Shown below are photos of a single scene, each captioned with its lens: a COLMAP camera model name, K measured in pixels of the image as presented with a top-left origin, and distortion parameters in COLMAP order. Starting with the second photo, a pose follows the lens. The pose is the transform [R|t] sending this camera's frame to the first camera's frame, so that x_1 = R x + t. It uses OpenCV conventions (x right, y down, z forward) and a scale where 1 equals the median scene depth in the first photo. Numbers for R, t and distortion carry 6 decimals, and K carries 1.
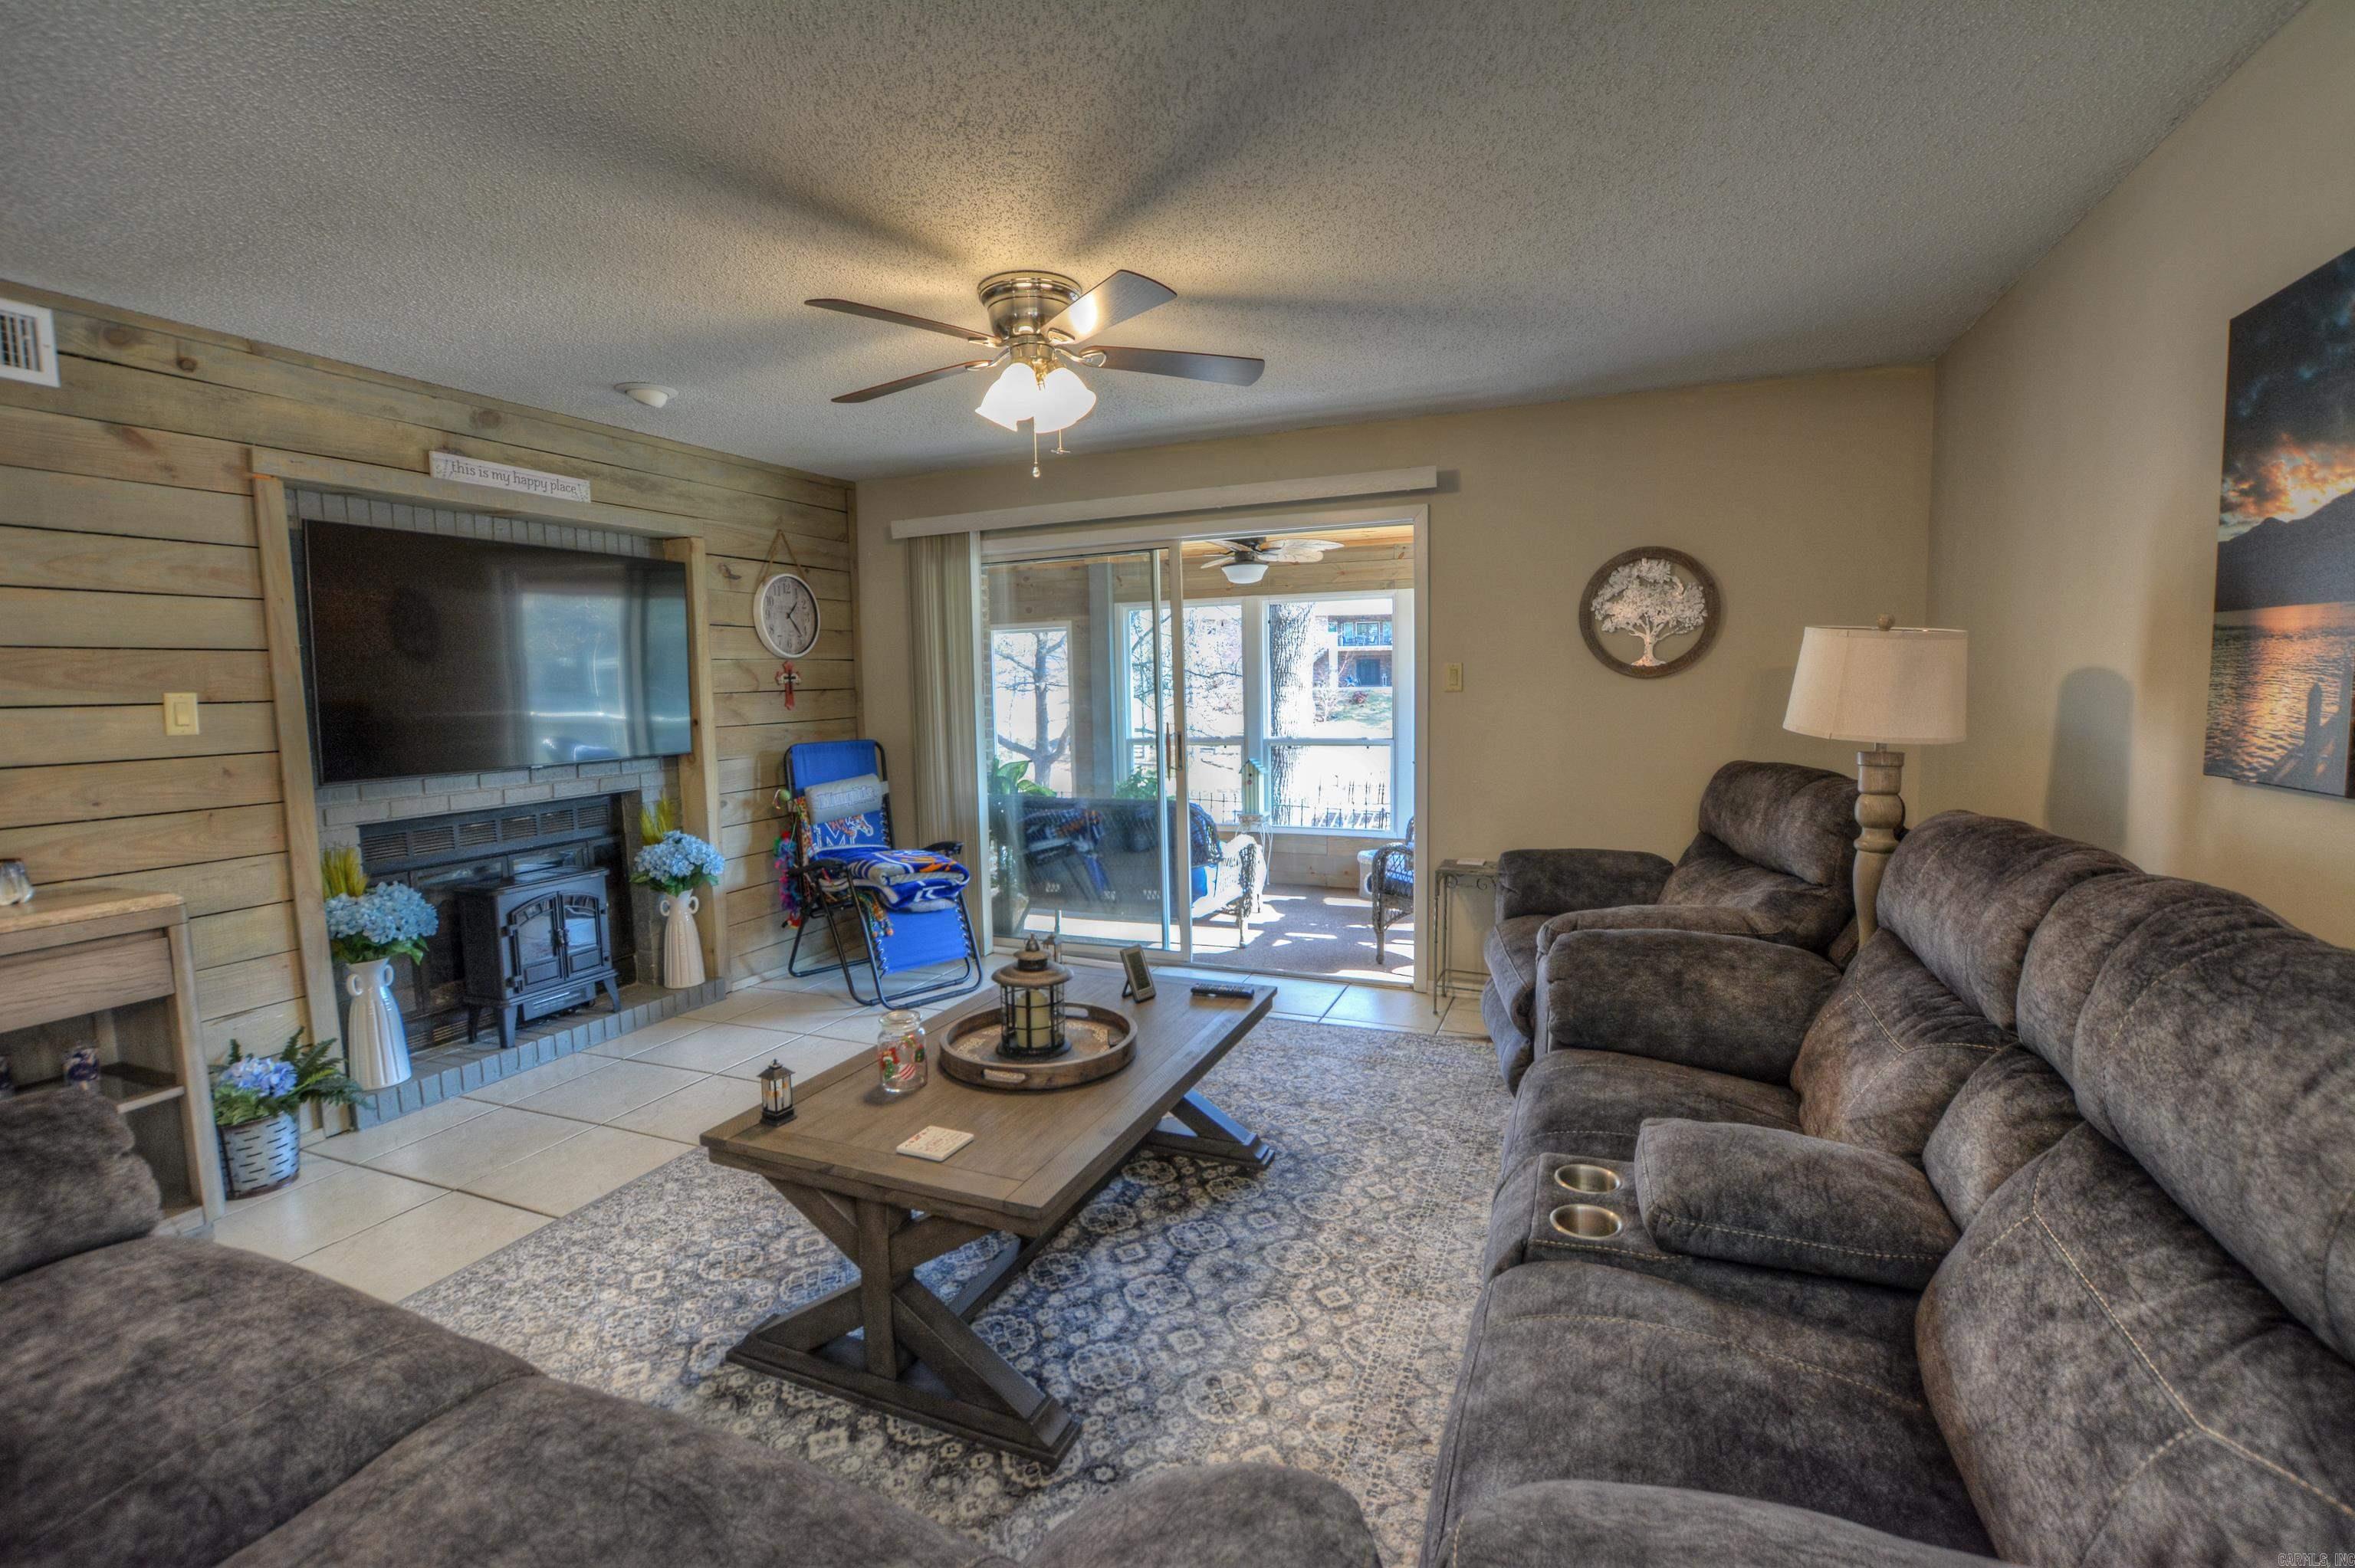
lens RADIAL K [[1041.5, 0, 1172.4], [0, 1041.5, 770.6], [0, 0, 1]] dist [-0.032983, 0.004730]
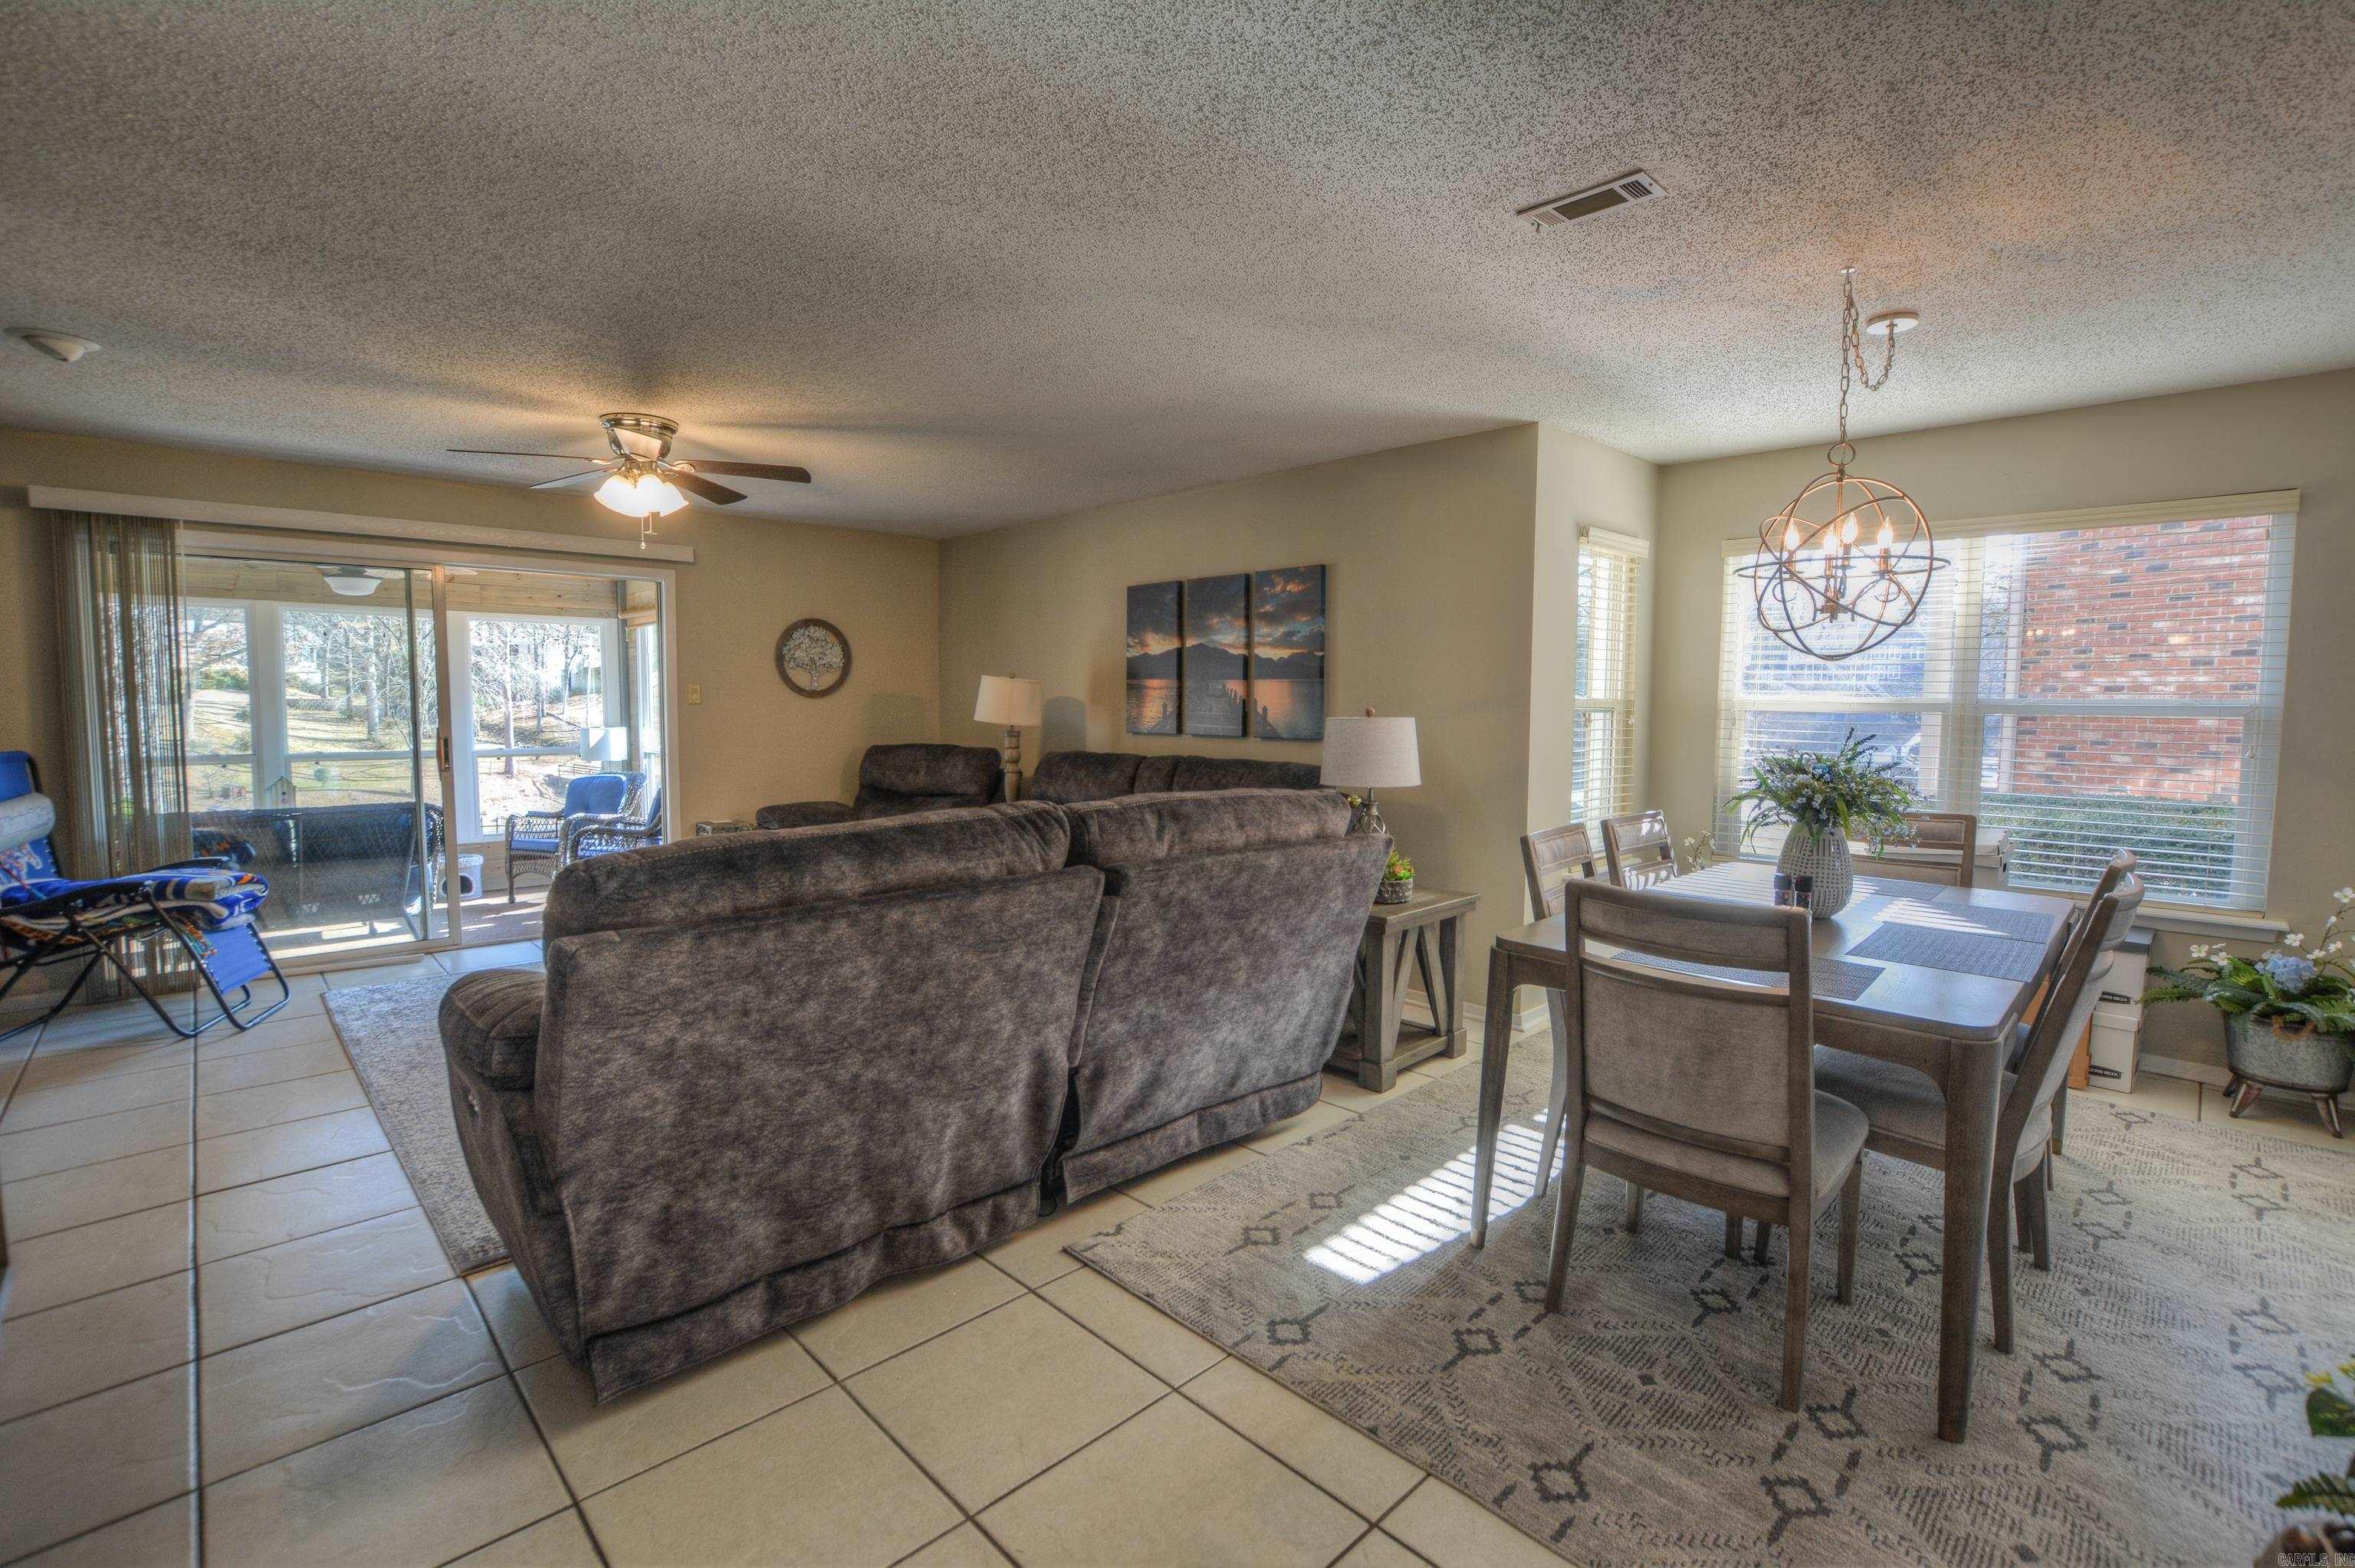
lens RADIAL K [[1041.5, 0, 1172.4], [0, 1041.5, 770.6], [0, 0, 1]] dist [-0.032983, 0.004730]
pose [[0.393800, -0.037862, 0.918416, -0.906154], [0.062753, 0.997928, 0.014232, 0.041364], [-0.917052, 0.052028, 0.395360, -0.182412]]
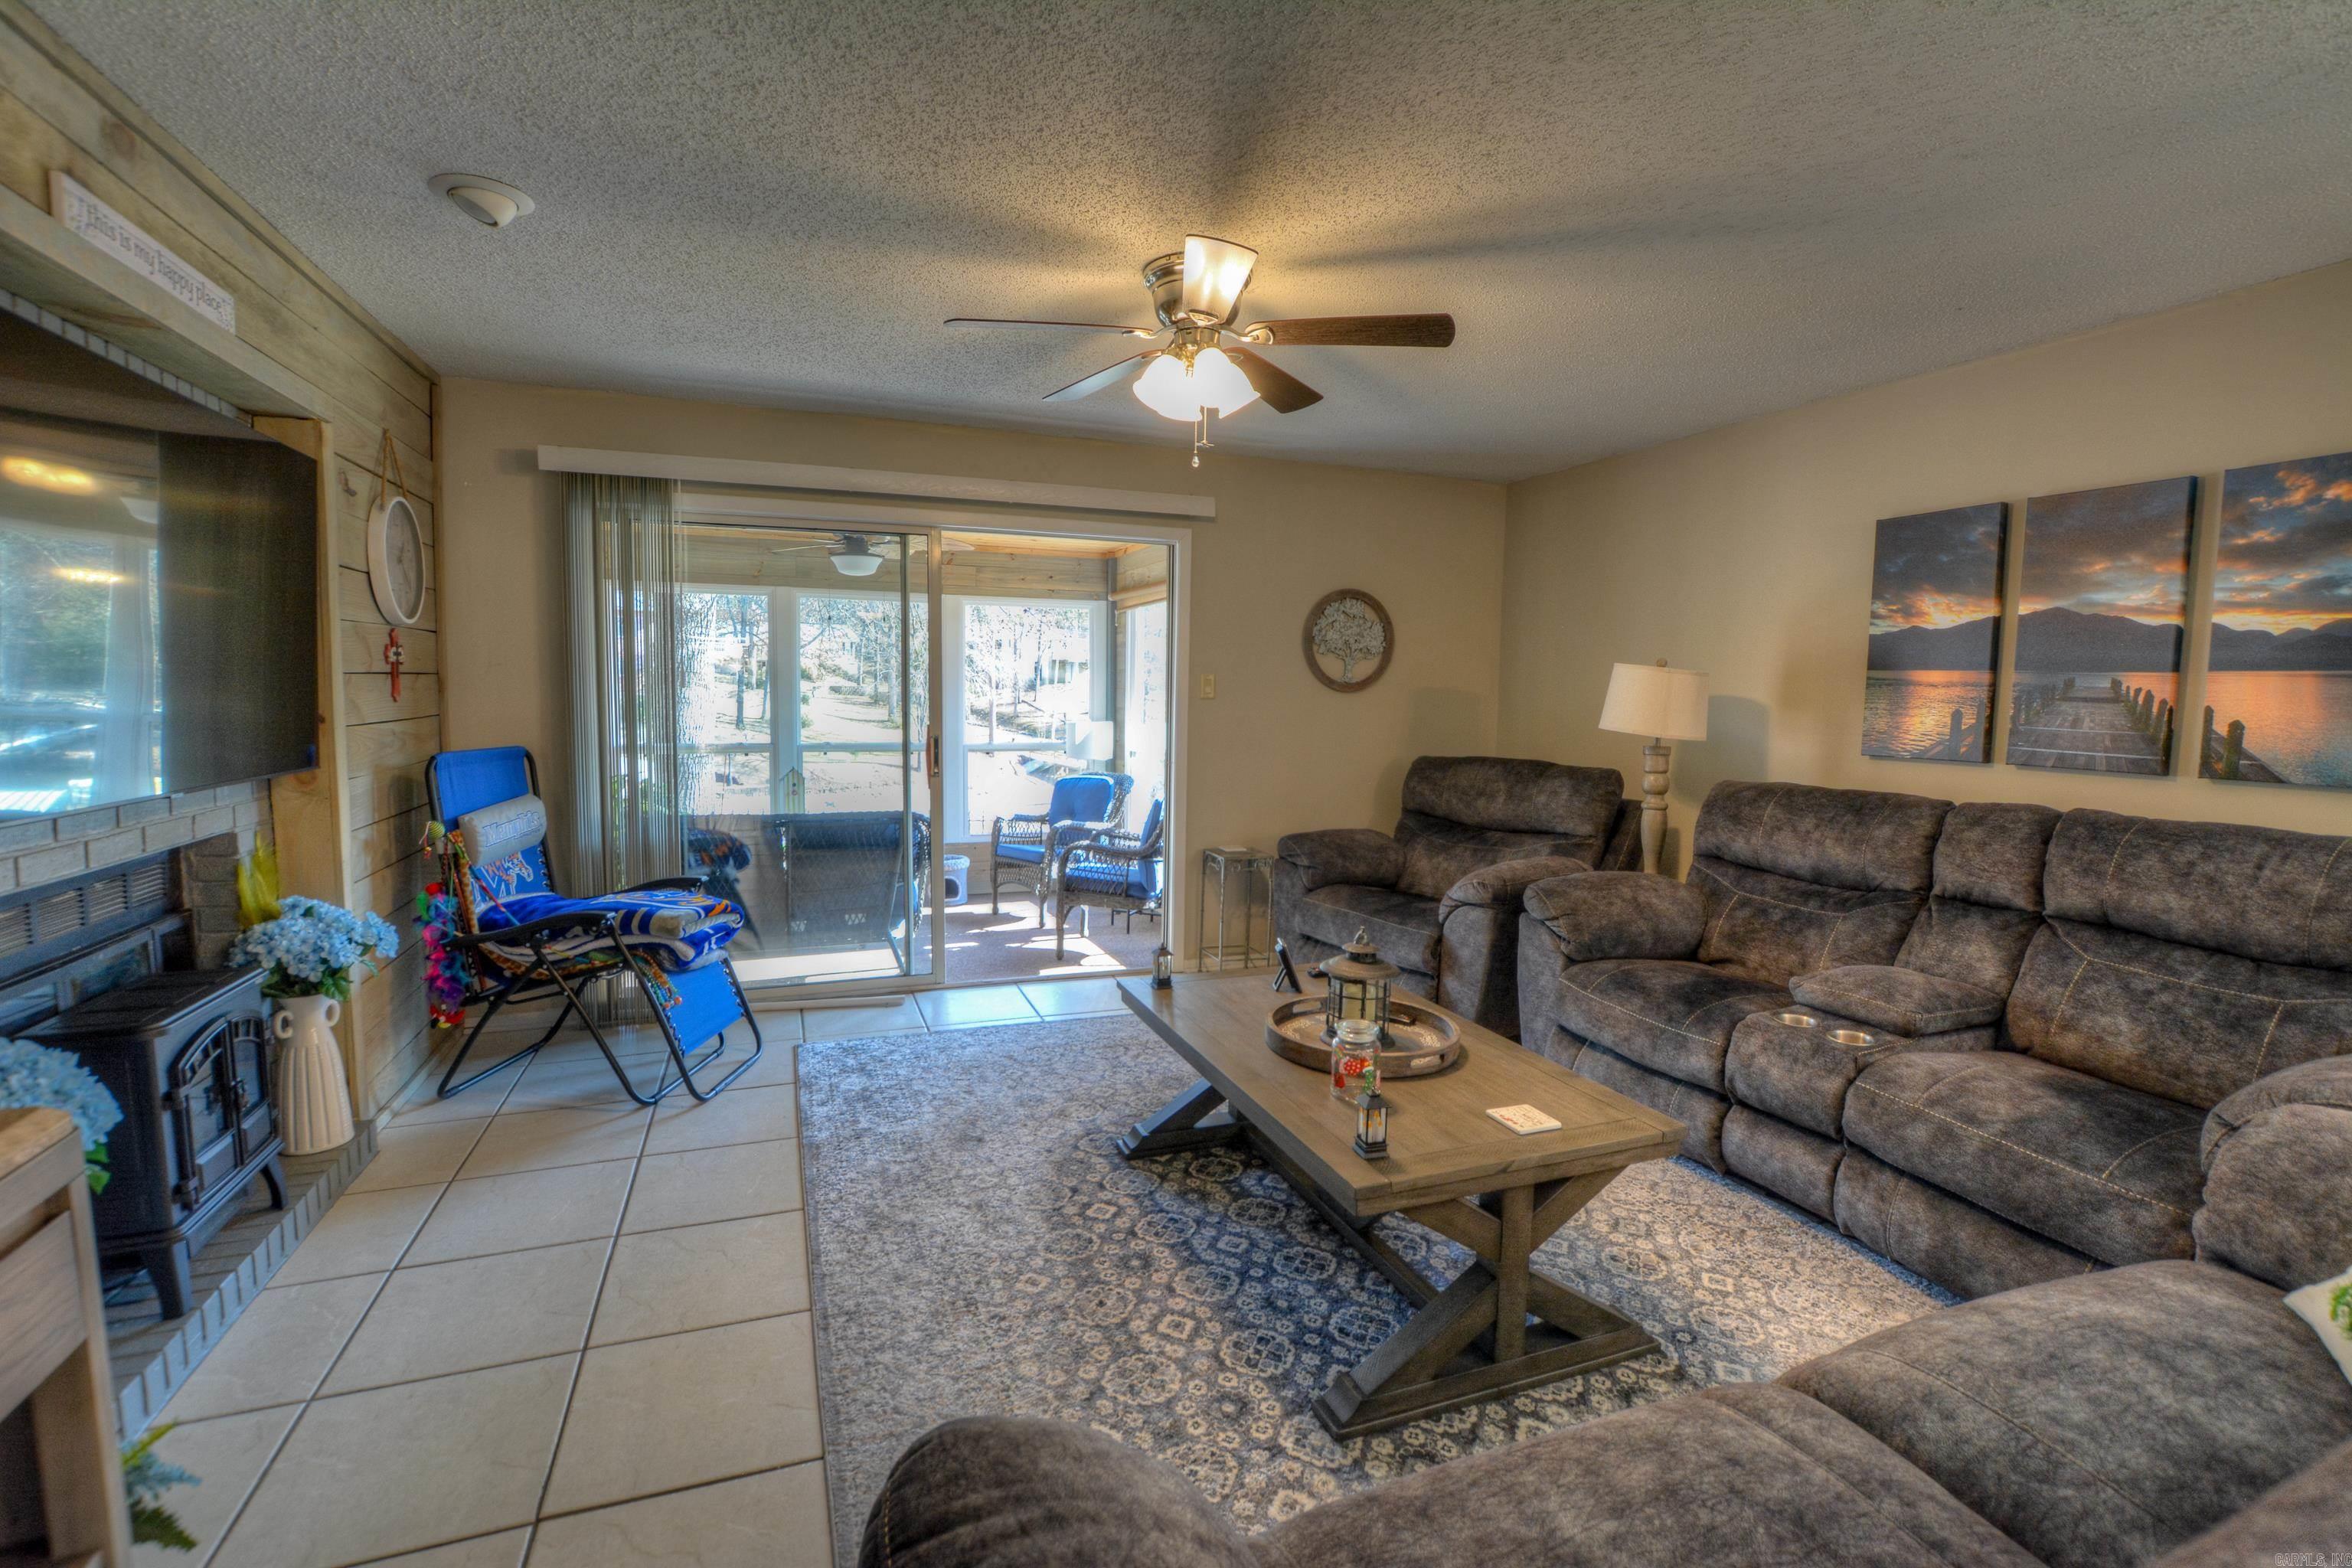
lens RADIAL K [[1040.3, 0, 1171.0], [0, 1040.3, 770.6], [0, 0, 1]] dist [-0.032983, 0.004730]
pose [[0.722067, -0.021841, 0.691478, -0.627964], [0.027332, 0.999622, 0.003033, -0.004074], [-0.691283, 0.016710, 0.722391, 0.250754]]
